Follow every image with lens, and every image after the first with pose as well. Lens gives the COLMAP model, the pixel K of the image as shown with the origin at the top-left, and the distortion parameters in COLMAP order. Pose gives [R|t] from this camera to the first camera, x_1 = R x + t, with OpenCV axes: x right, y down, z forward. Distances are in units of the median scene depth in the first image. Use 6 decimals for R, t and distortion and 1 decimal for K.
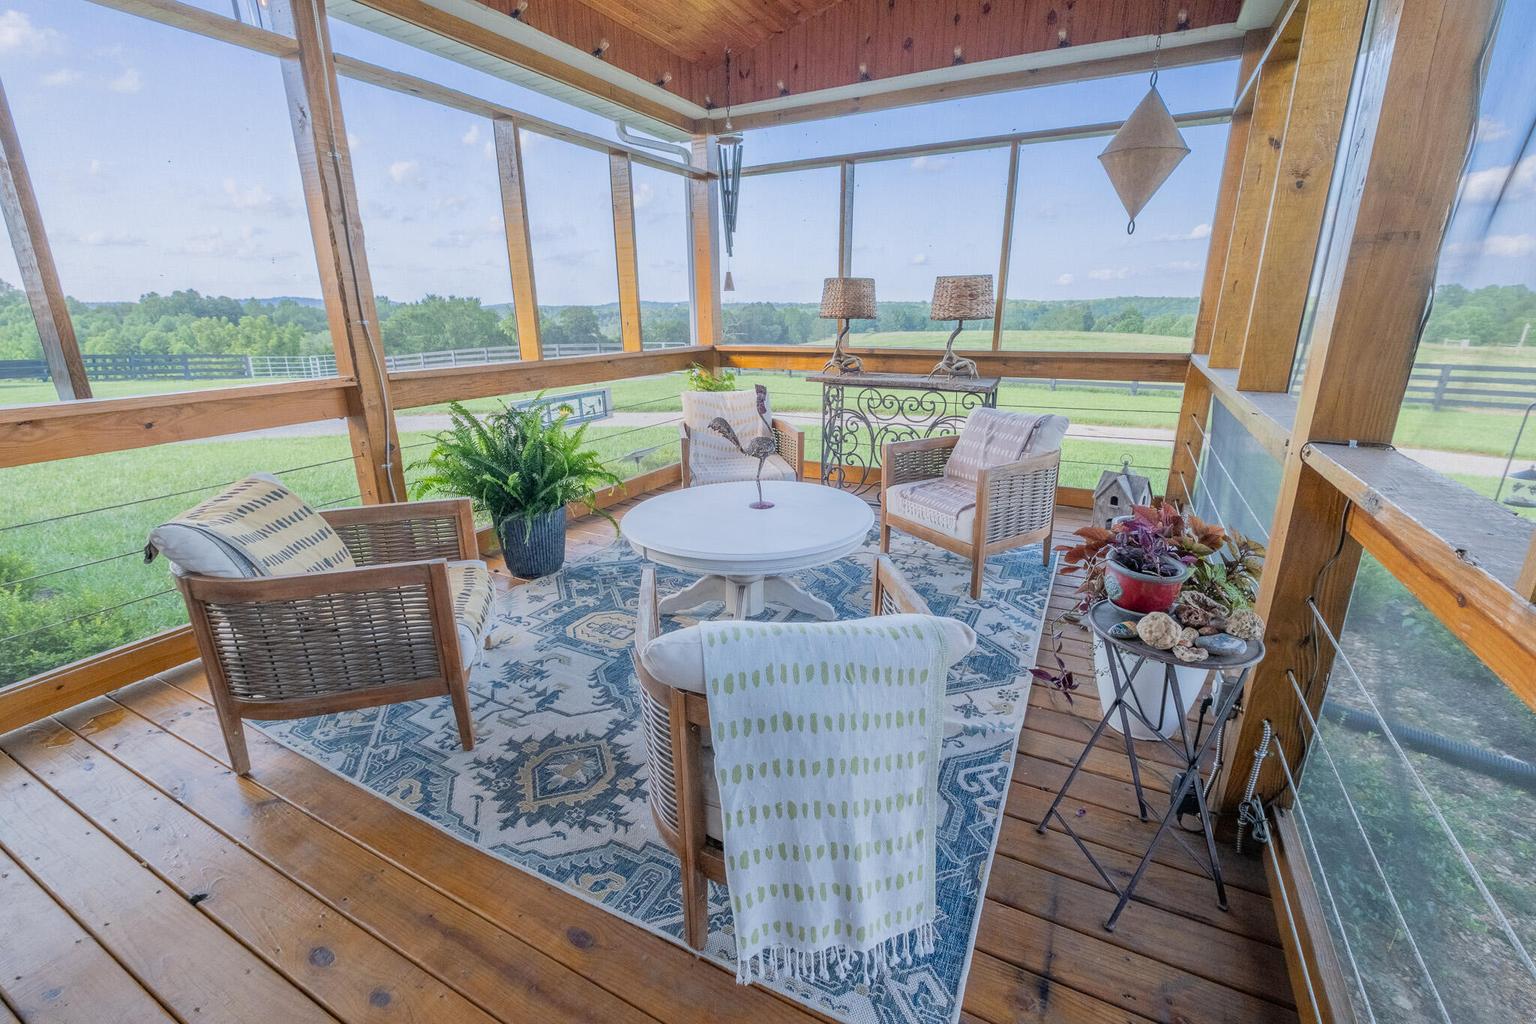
lens RADIAL K [[662.0, 0, 769.6], [0, 662.0, 509.4], [0, 0, 1]] dist [0.005784, -0.007063]
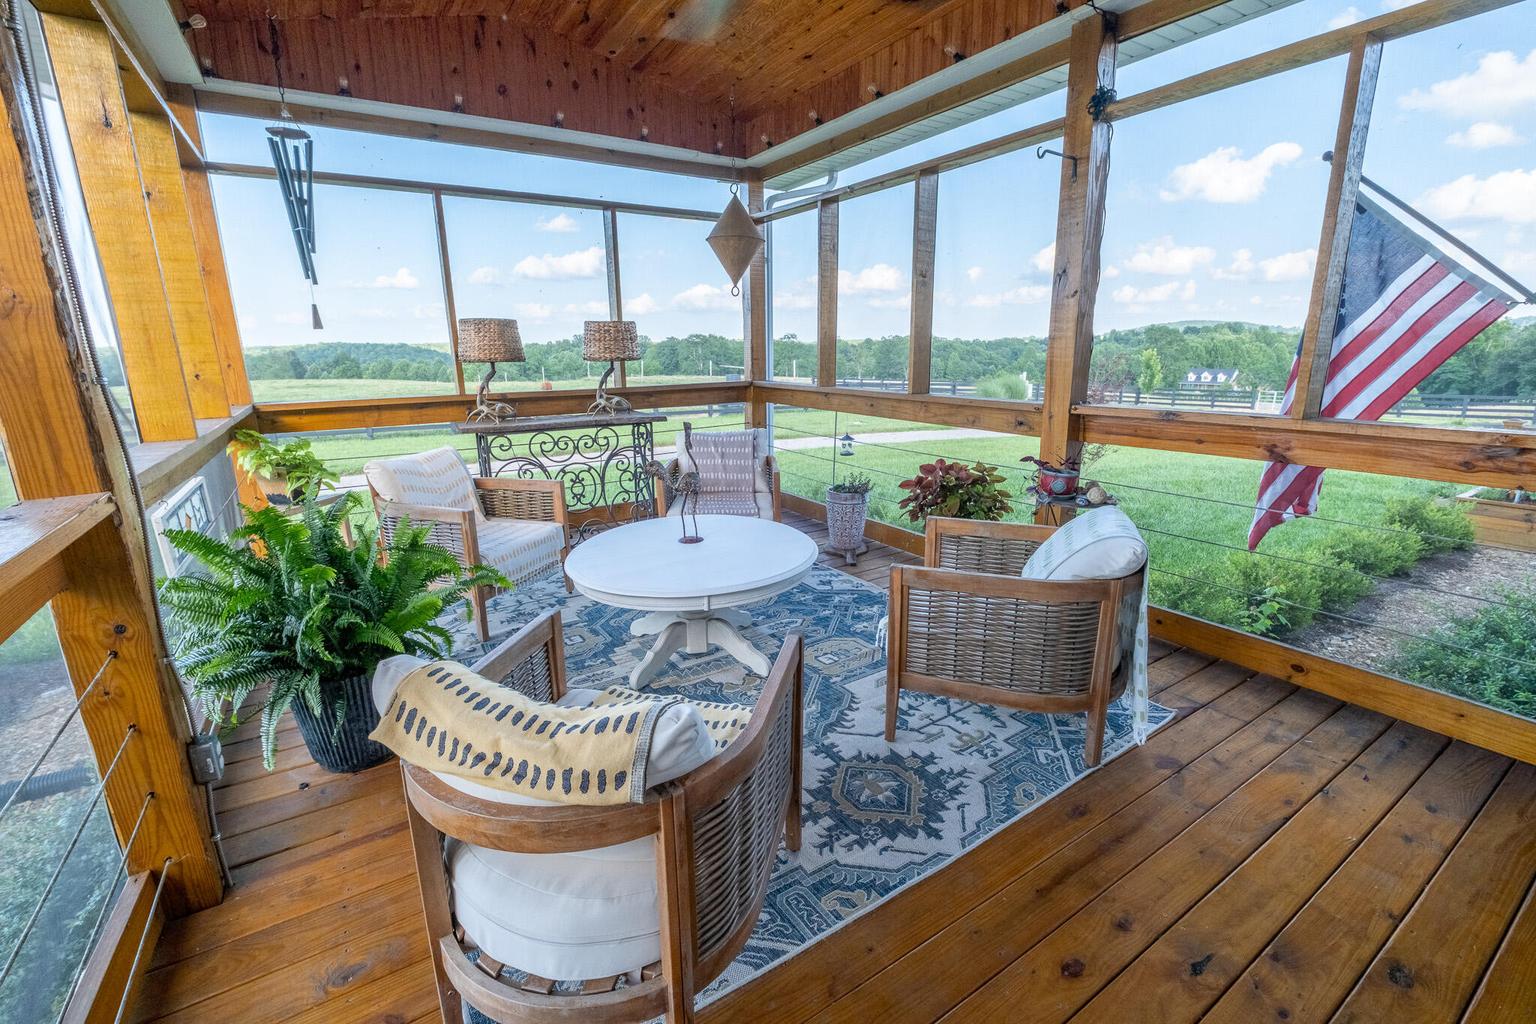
lens RADIAL K [[662.0, 0, 770.3], [0, 662.0, 510.4], [0, 0, 1]] dist [0.005784, -0.007063]
pose [[0.491909, -0.208733, 0.845255, -0.555358], [0.261434, 0.961447, 0.085281, -0.072435], [-0.830469, 0.179028, 0.527514, 0.246985]]
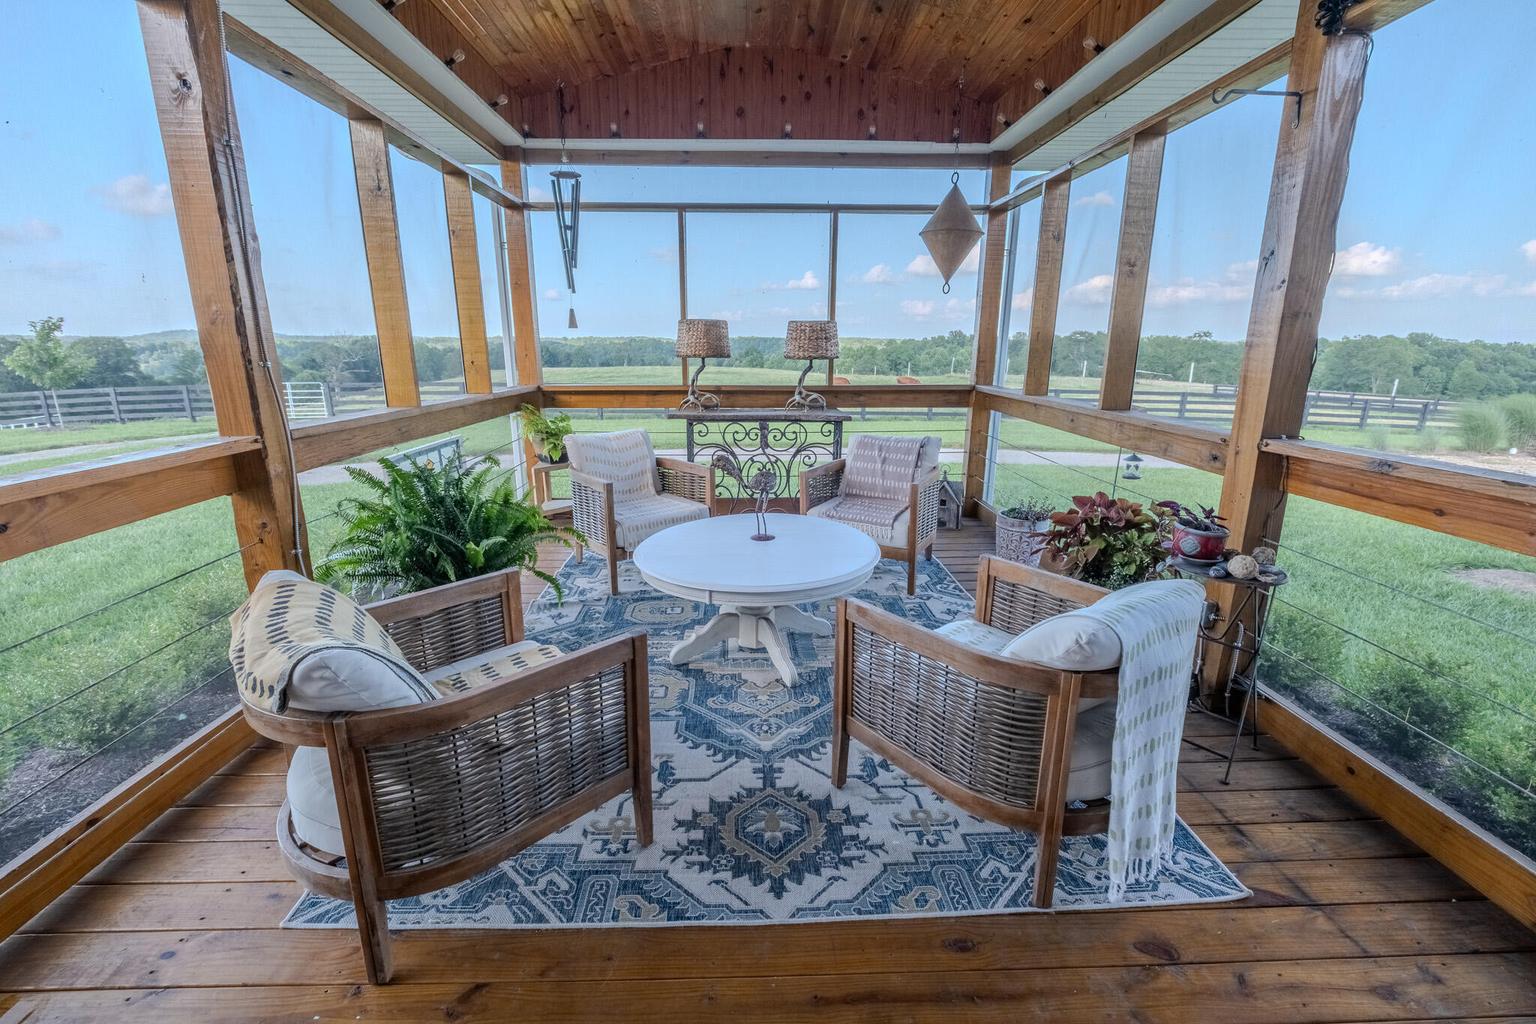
lens RADIAL K [[662.0, 0, 769.6], [0, 662.0, 510.4], [0, 0, 1]] dist [0.005784, -0.007063]
pose [[0.870373, -0.109632, 0.480033, -0.343239], [0.133192, 0.990974, -0.015174, -0.021511], [-0.474037, 0.077144, 0.877119, 0.058434]]
